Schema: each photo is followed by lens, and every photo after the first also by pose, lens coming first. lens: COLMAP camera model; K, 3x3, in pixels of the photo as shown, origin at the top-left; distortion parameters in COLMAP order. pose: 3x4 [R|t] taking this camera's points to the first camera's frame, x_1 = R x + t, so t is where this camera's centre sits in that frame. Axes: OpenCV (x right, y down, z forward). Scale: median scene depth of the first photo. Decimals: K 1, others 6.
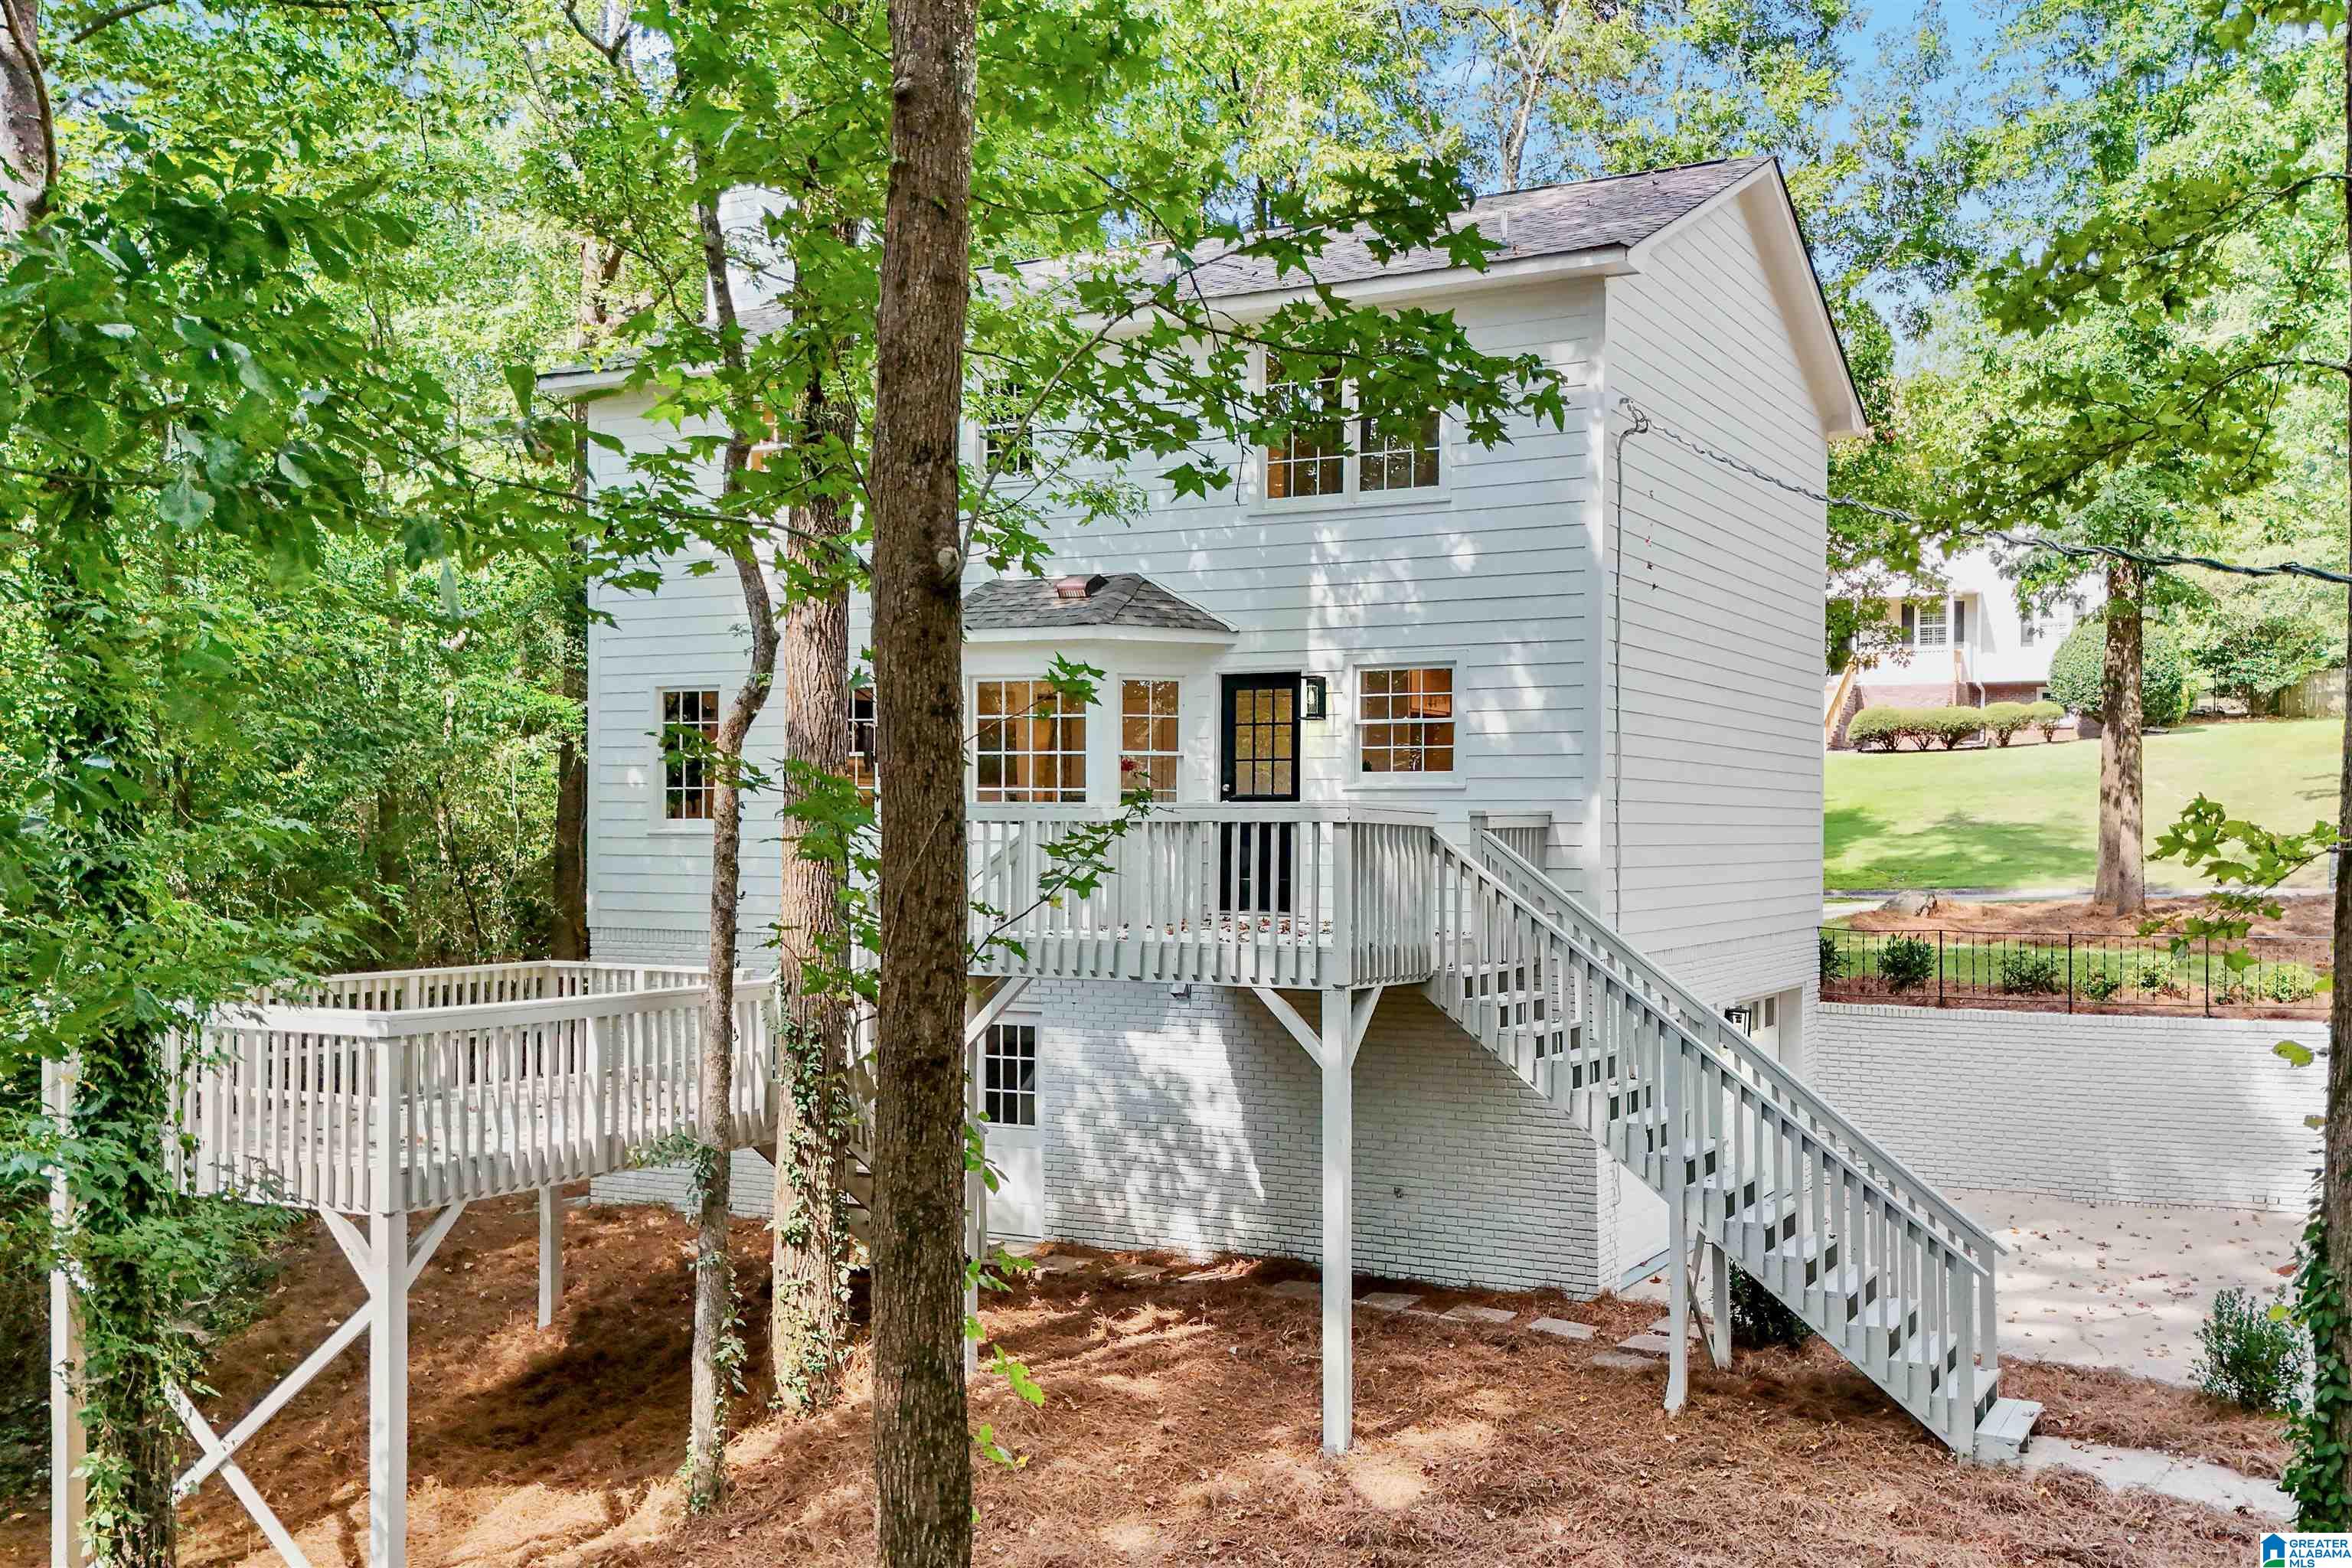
lens RADIAL K [[2198.7, 0, 1218.6], [0, 2198.7, 790.4], [0, 0, 1]] dist [0.058878, -0.007941]
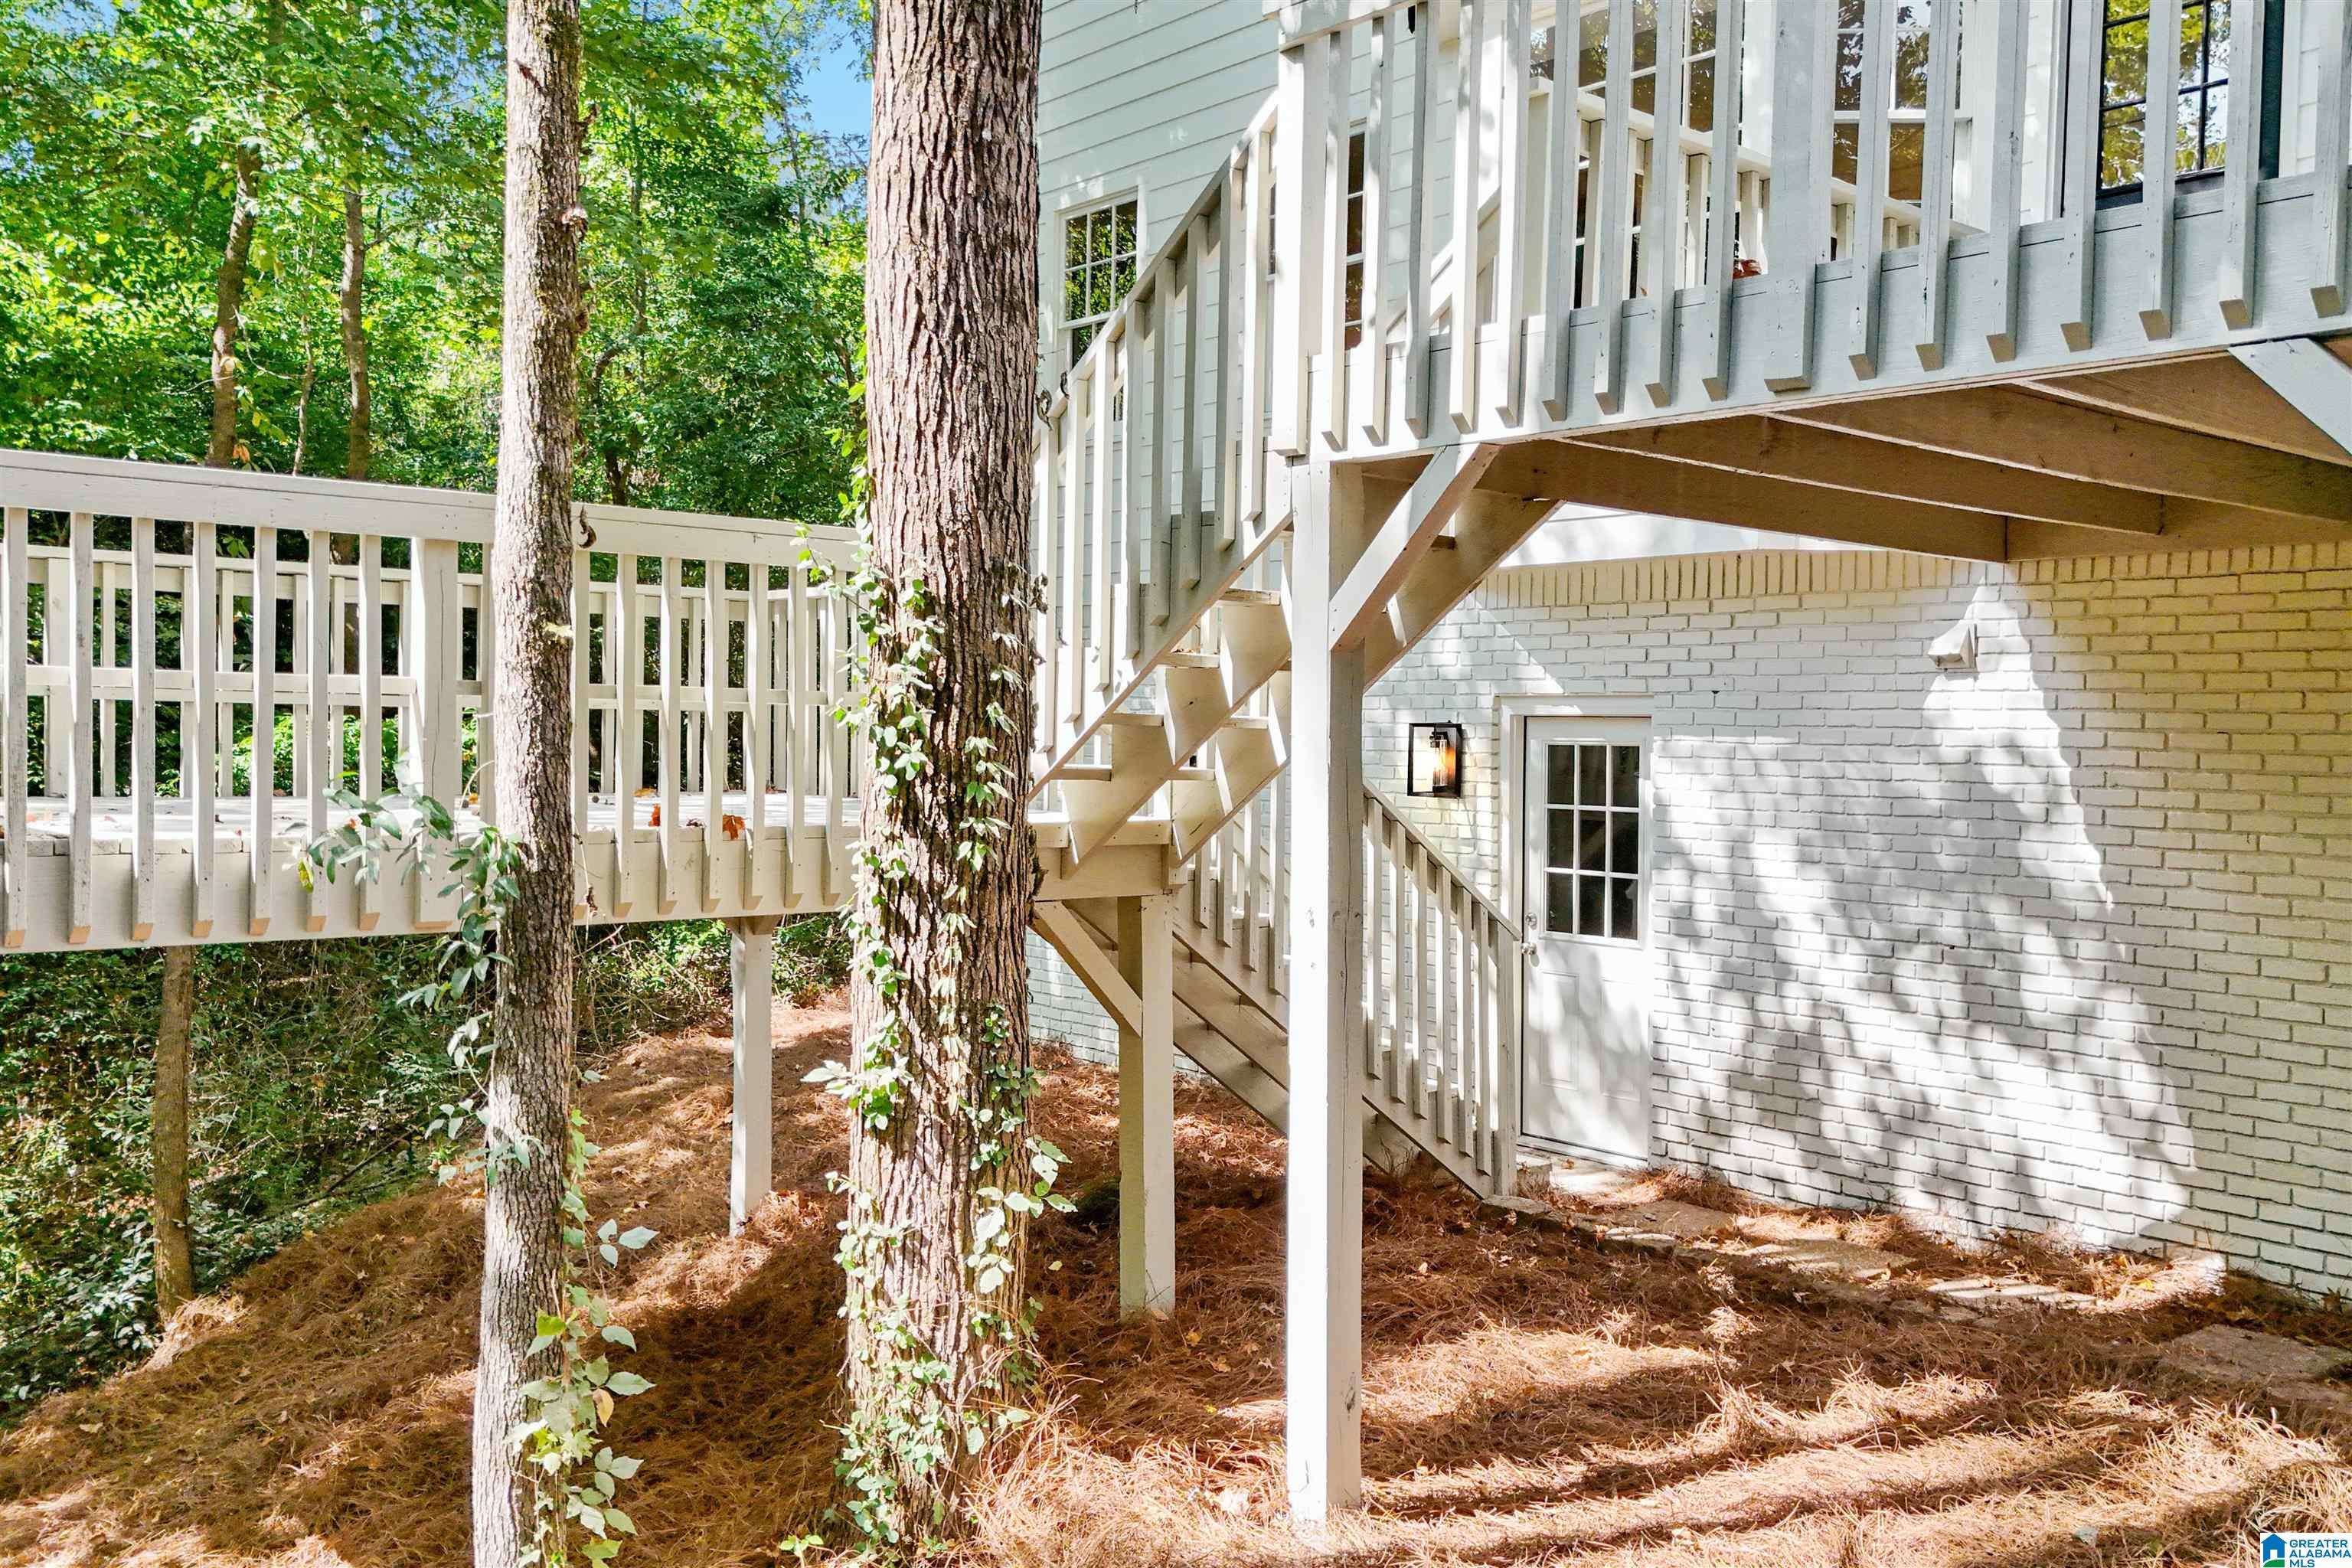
lens RADIAL K [[2074.0, 0, 1168.9], [0, 2074.0, 739.2], [0, 0, 1]] dist [0.044675, -0.024965]
pose [[0.929040, 0.017434, -0.369568, -0.007799], [-0.010230, 0.999718, 0.021445, 0.105227], [0.369838, -0.016142, 0.928956, 0.560445]]
